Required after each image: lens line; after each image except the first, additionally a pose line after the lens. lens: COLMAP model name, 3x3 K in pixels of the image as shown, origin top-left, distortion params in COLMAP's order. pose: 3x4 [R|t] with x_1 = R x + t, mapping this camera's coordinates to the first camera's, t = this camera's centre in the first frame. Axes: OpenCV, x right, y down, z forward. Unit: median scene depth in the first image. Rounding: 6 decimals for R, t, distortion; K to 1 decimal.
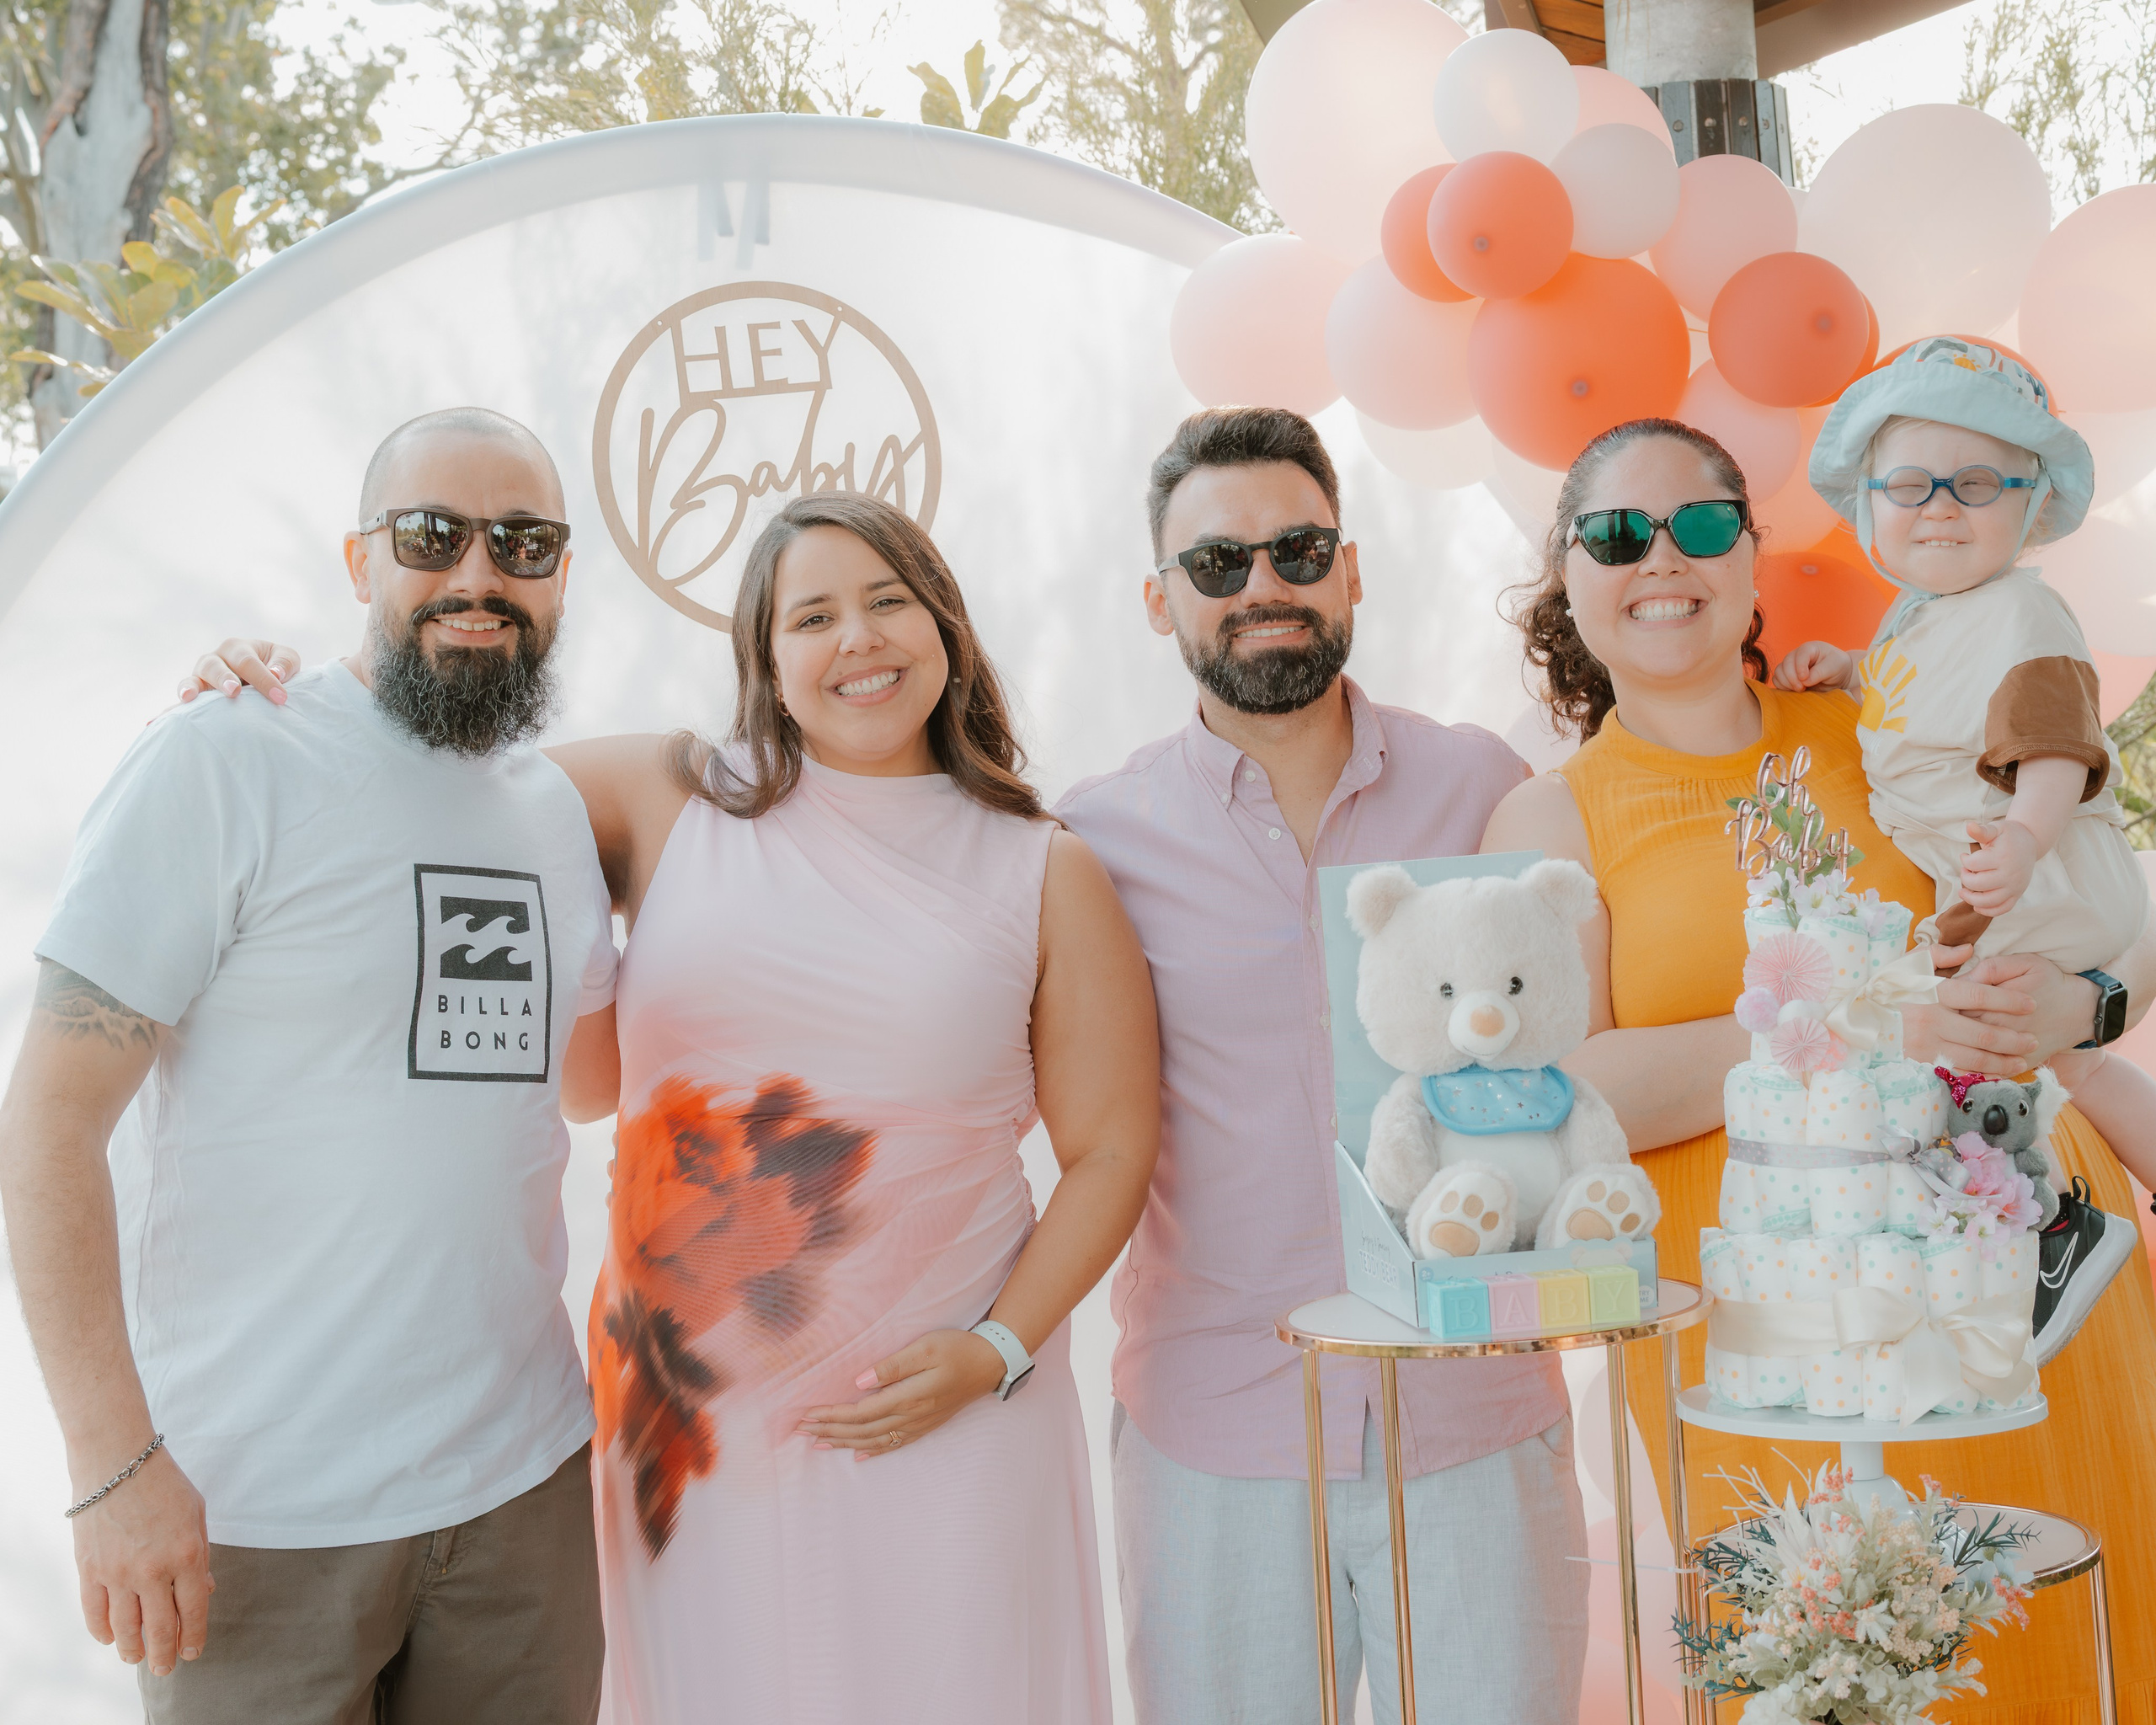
lens RADIAL K [[3430.2, 0, 1073.1], [0, 3430.2, 945.3], [0, 0, 1]] dist [-0.084027, 0.000000]
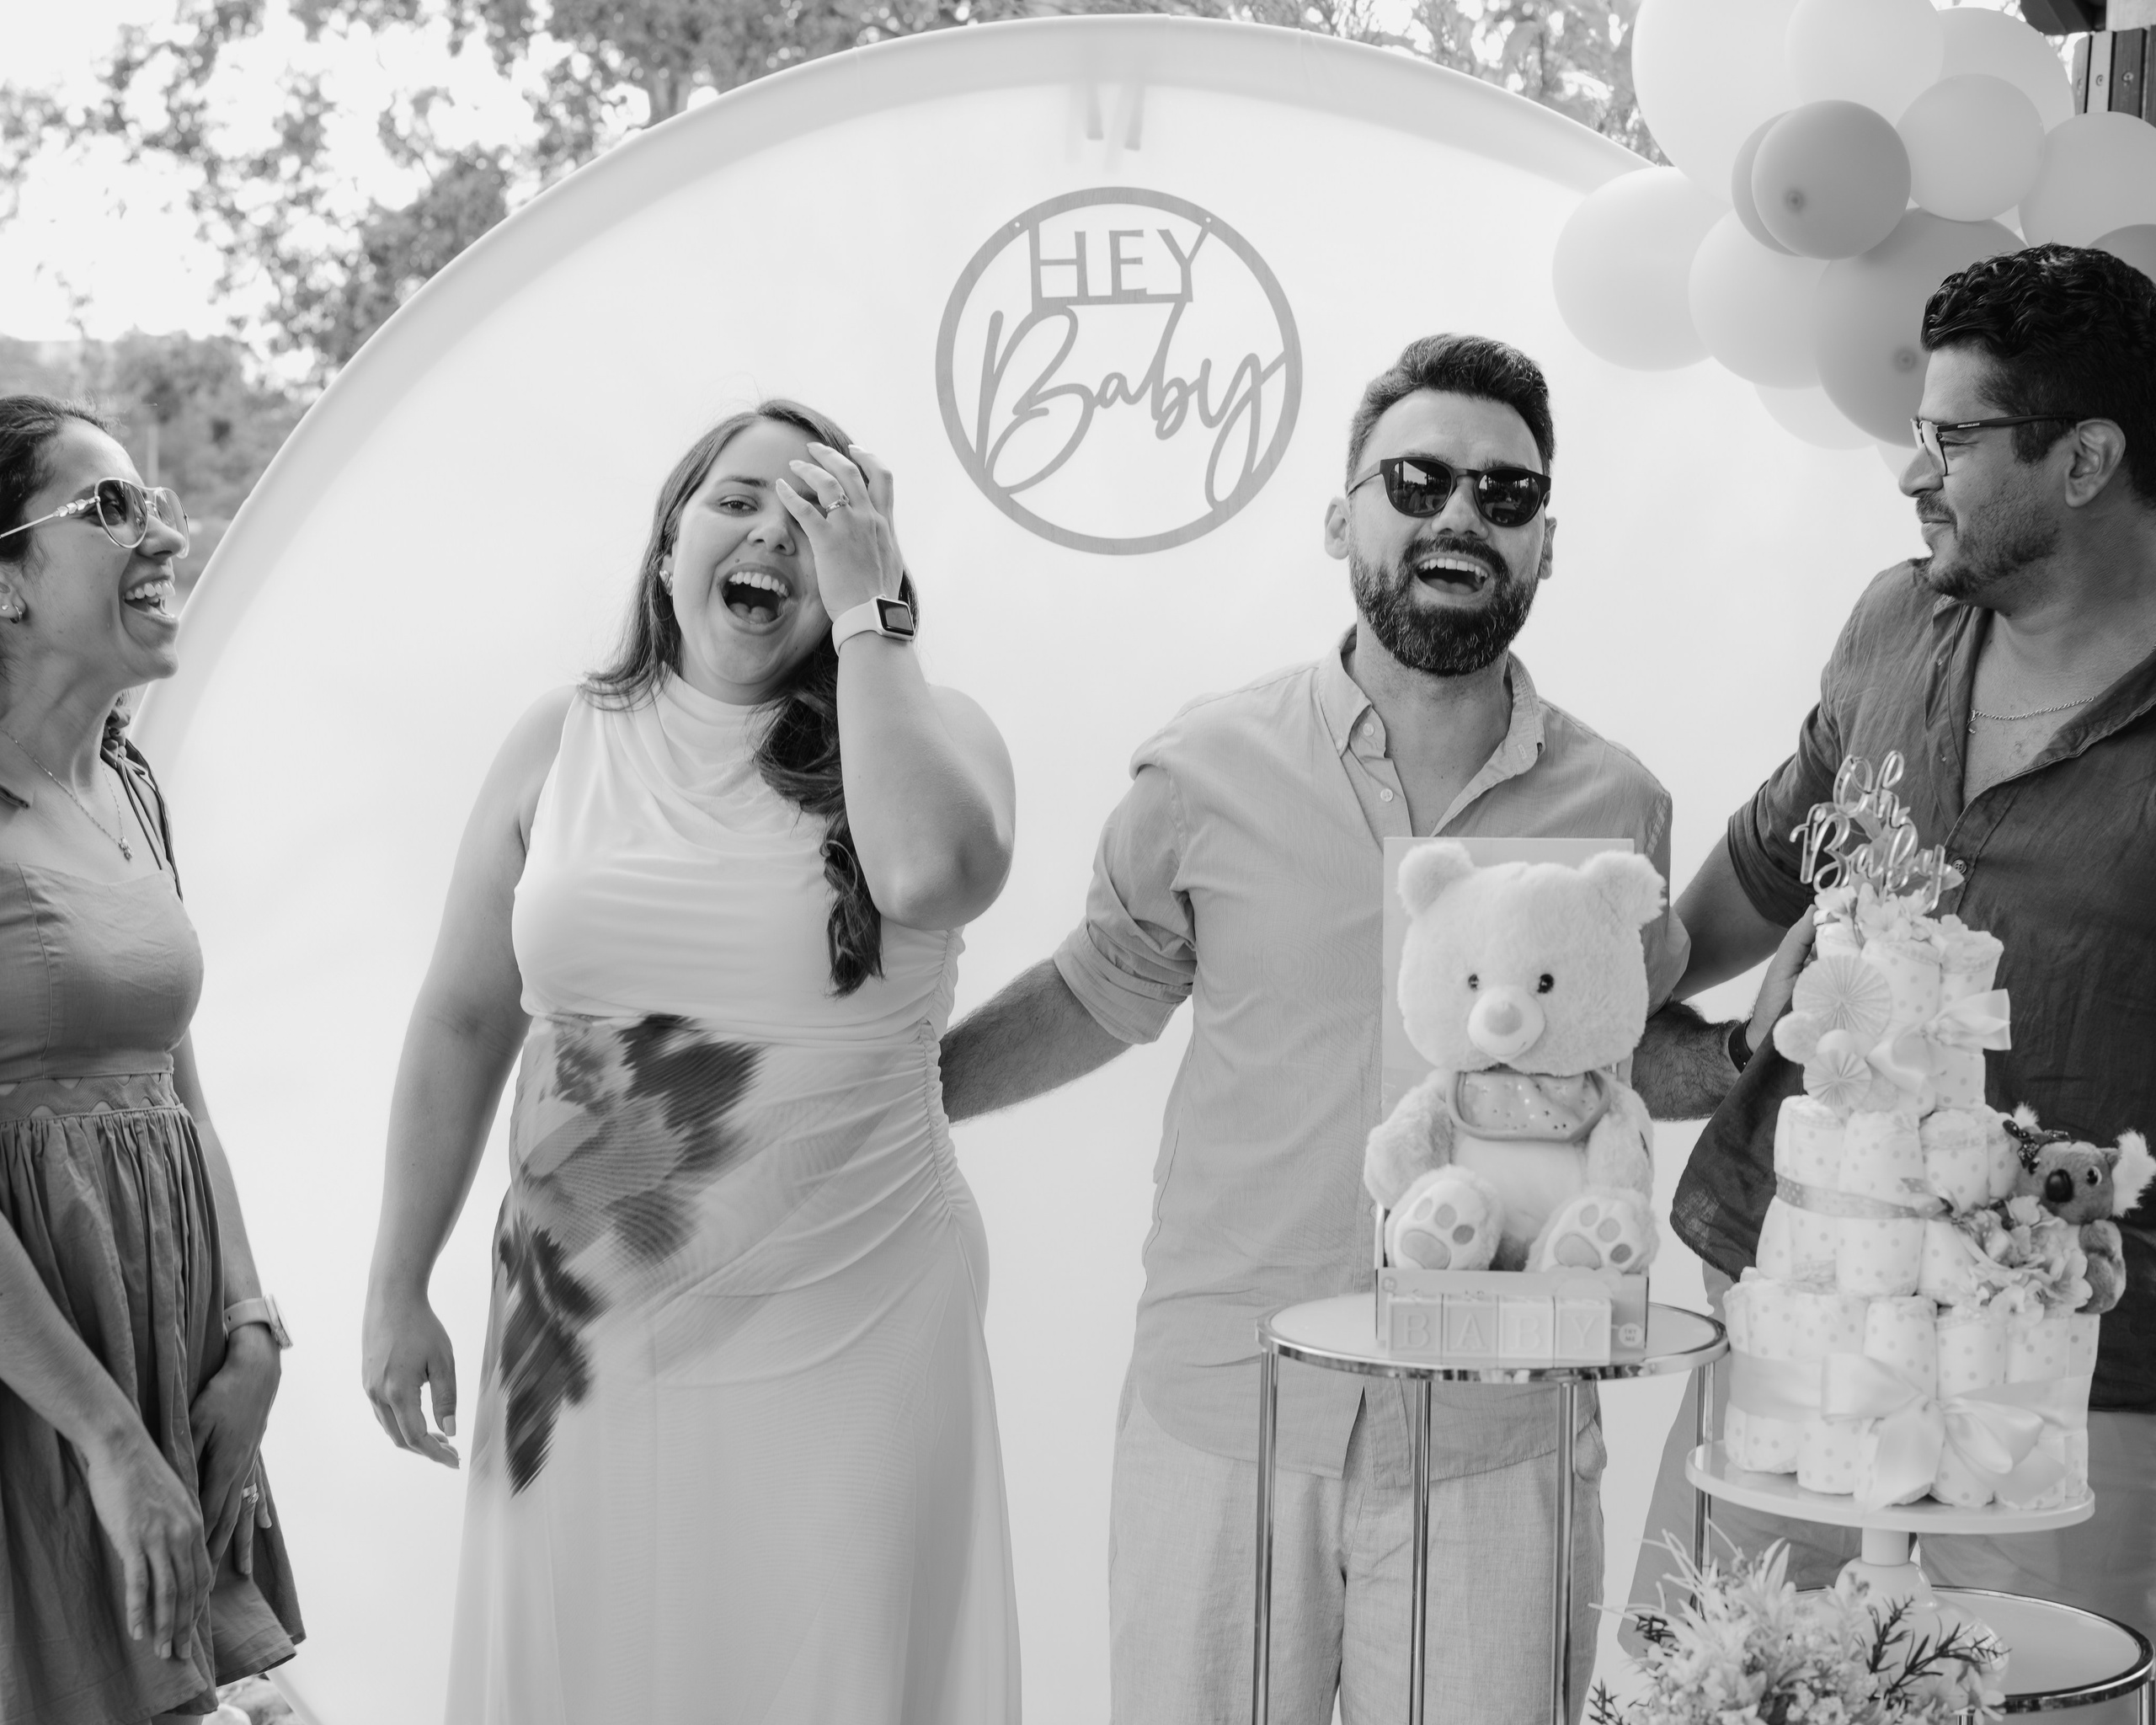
lens RADIAL K [[3430.2, 0, 1309.7], [0, 3430.2, 926.3], [0, 0, 1]] dist [-0.084027, 0.000000]
pose [[0.974897, 0.094396, -0.201657, 0.251835], [-0.090897, 0.995506, 0.026562, -0.022393], [0.203258, -0.007565, 0.979096, 0.082884]]
